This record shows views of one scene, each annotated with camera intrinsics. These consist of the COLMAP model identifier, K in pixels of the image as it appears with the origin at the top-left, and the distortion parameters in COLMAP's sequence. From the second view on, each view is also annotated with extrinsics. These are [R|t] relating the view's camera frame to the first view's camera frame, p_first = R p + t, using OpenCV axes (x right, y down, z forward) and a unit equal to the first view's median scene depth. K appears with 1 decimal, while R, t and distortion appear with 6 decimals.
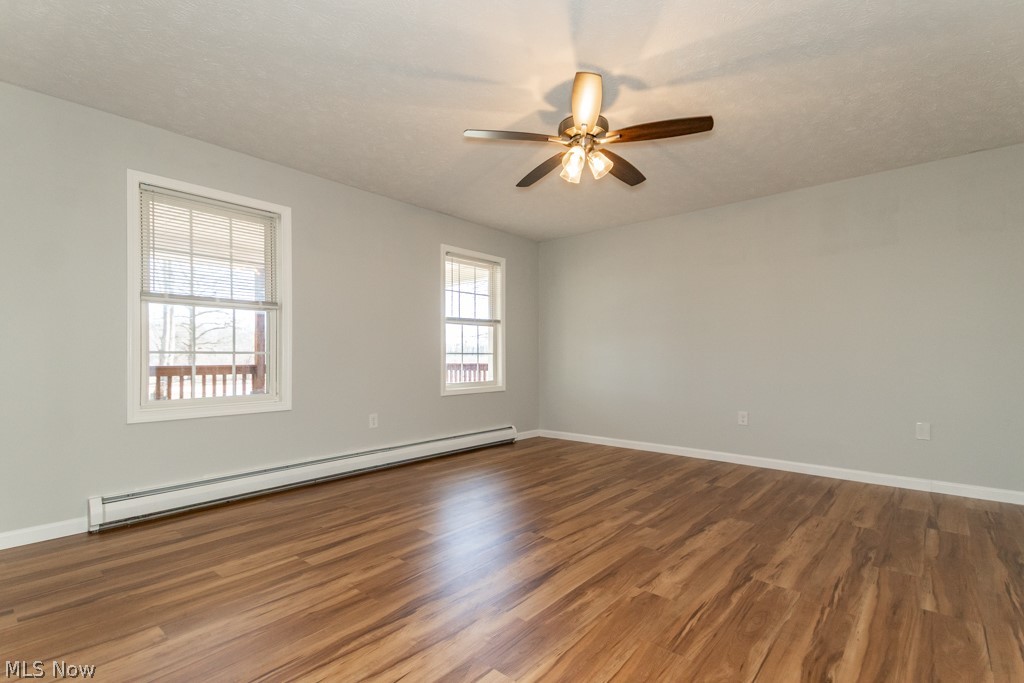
lens RADIAL K [[479.4, 0, 507.5], [0, 479.4, 350.2], [0, 0, 1]] dist [0.081348, -0.033911]
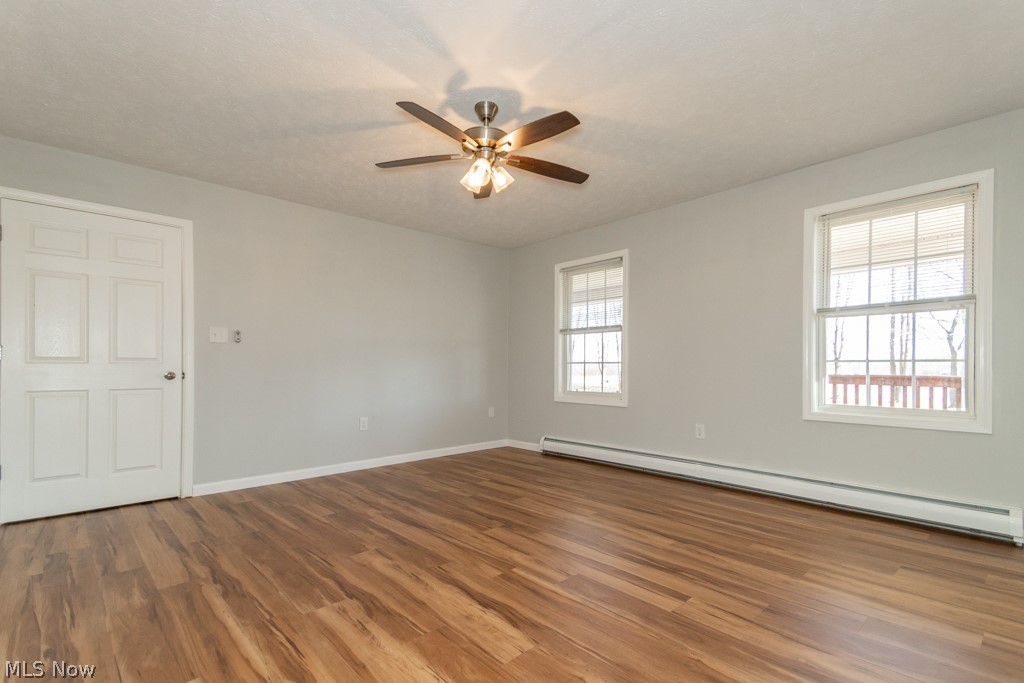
lens RADIAL K [[480.5, 0, 522.3], [0, 480.5, 357.3], [0, 0, 1]] dist [0.078729, -0.034802]
pose [[-0.100786, -0.018082, -0.994744, 1.088141], [0.013177, 0.999723, -0.019508, 0.017837], [0.994821, -0.015074, -0.100520, 1.106131]]
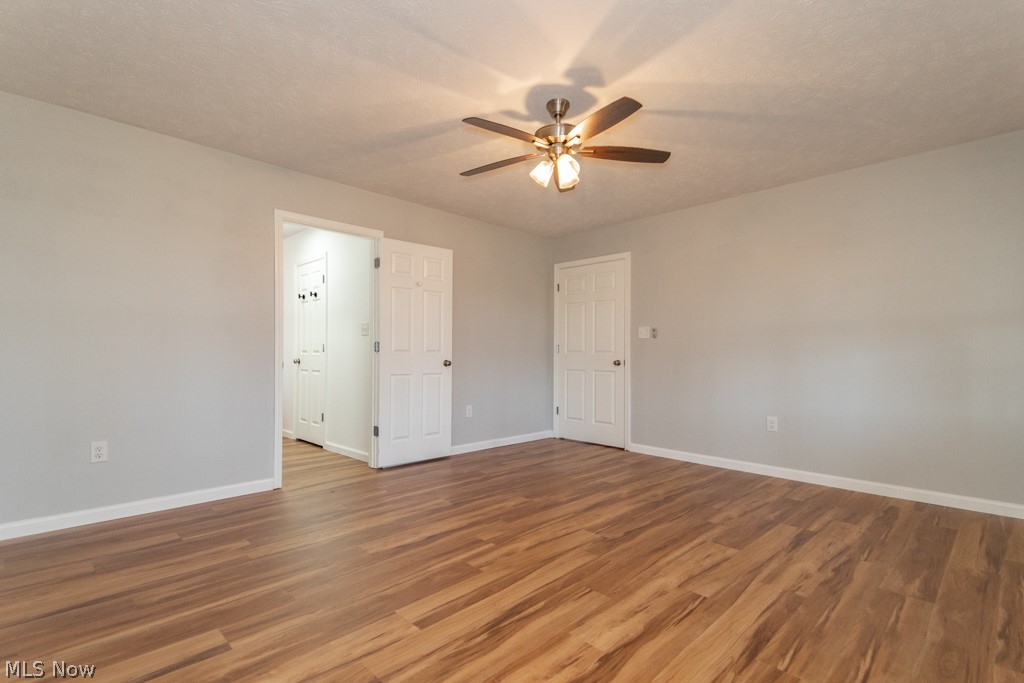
lens RADIAL K [[479.4, 0, 507.5], [0, 479.4, 350.2], [0, 0, 1]] dist [0.081348, -0.033911]
pose [[-0.996879, -0.002127, 0.078920, 0.167412], [-0.003661, 0.999807, -0.019298, 0.017020], [-0.078864, -0.019527, -0.996694, 1.905138]]
